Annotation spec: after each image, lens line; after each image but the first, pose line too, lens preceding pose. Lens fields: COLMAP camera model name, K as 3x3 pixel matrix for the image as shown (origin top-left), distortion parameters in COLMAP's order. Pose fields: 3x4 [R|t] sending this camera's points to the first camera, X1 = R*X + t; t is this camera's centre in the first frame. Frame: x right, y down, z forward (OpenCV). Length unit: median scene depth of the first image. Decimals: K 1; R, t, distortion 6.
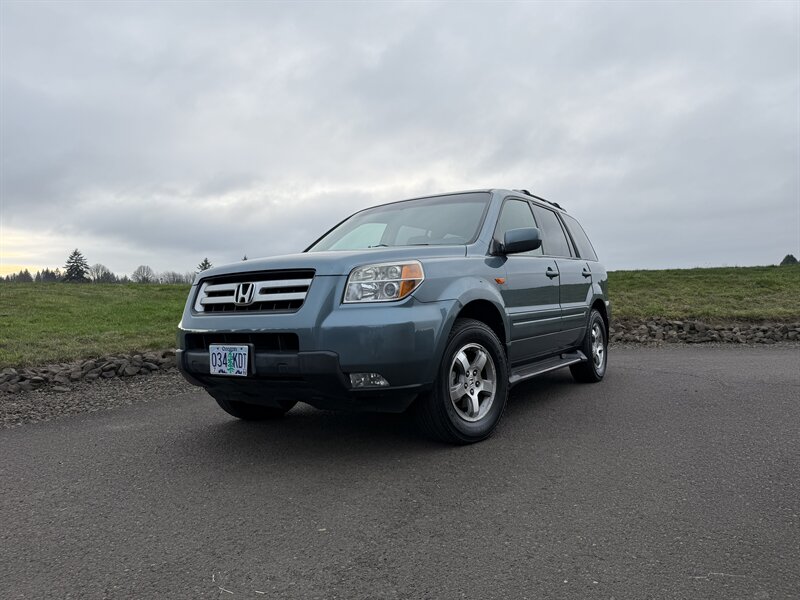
lens RADIAL K [[558.5, 0, 404.9], [0, 558.5, 305.3], [0, 0, 1]] dist [0.064609, -0.090063]
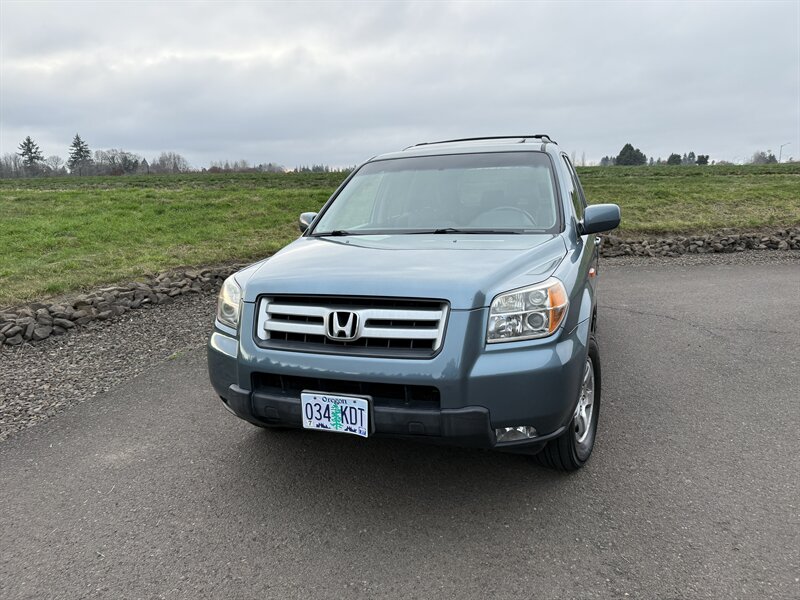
lens RADIAL K [[558.5, 0, 405.6], [0, 558.5, 297.1], [0, 0, 1]] dist [0.064609, -0.090063]
pose [[0.972142, -0.044629, 0.230104, -0.366948], [0.000859, 0.982378, 0.186903, -0.197355], [-0.234390, -0.181498, 0.955050, 0.243097]]
